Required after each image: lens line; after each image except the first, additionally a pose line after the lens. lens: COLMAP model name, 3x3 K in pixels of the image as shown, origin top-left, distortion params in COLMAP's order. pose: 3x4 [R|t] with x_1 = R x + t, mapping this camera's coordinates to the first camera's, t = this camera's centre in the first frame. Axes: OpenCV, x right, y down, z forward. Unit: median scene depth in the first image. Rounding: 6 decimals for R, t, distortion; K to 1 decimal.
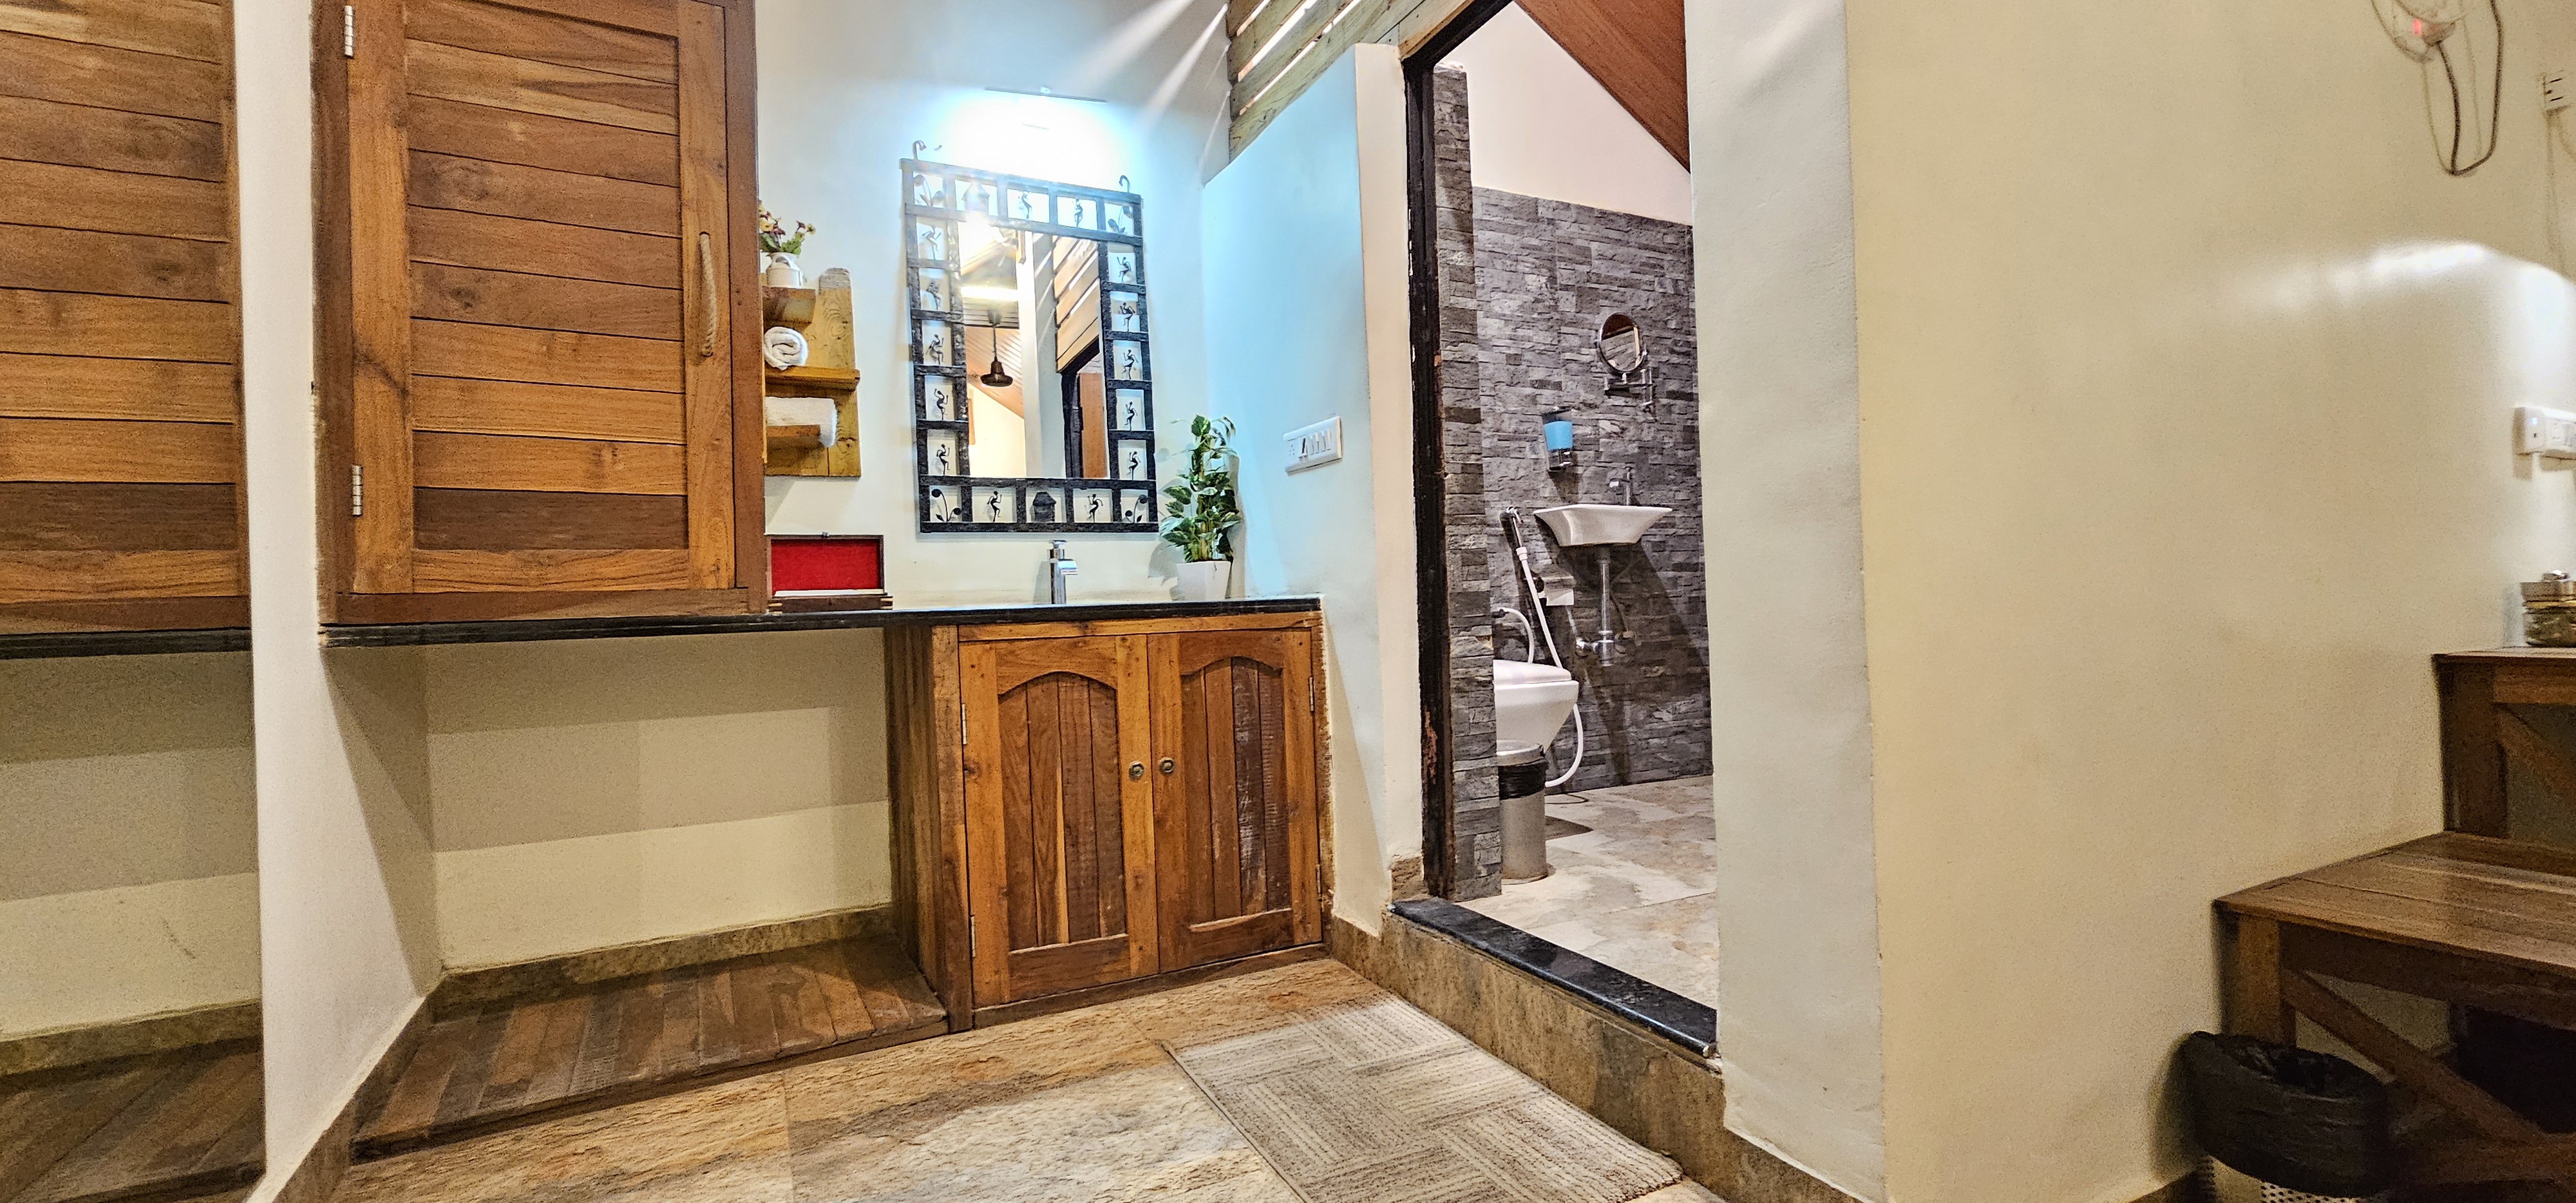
lens RADIAL K [[1056.1, 0, 1282.5], [0, 1056.1, 600.6], [0, 0, 1]] dist [0.001685, -0.000449]
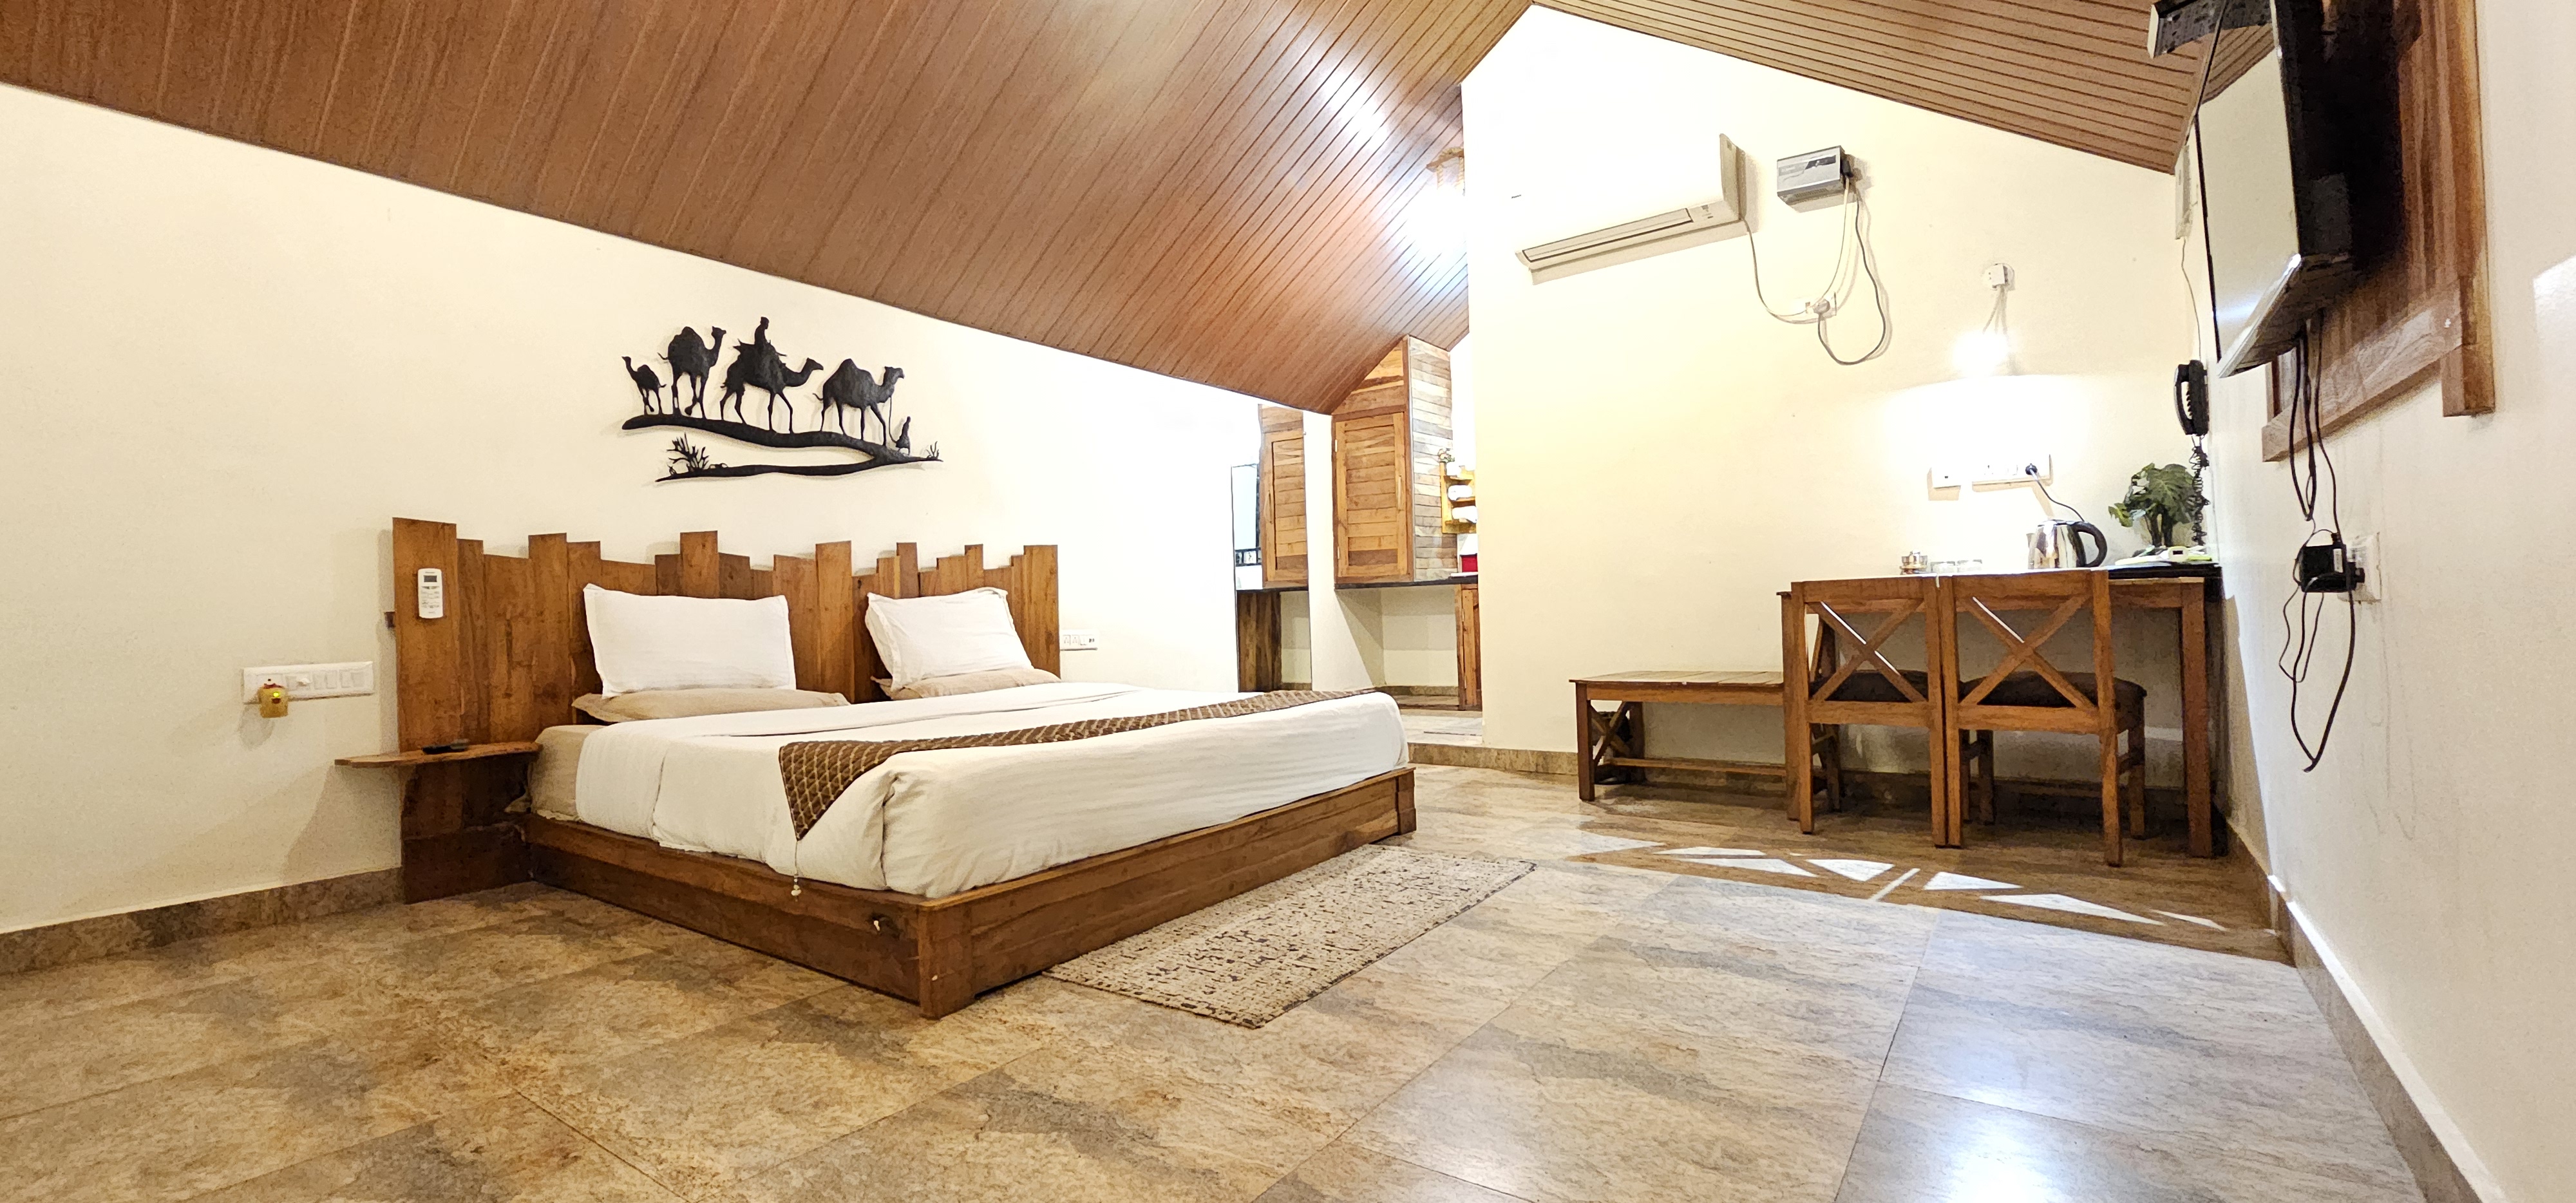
lens RADIAL K [[1056.1, 0, 1282.5], [0, 1056.1, 600.6], [0, 0, 1]] dist [0.001685, -0.000449]
pose [[0.447400, 0.005996, -0.894314, 1.862920], [0.017048, 0.999739, 0.015232, 0.012729], [0.894171, -0.022061, 0.447181, -0.734362]]
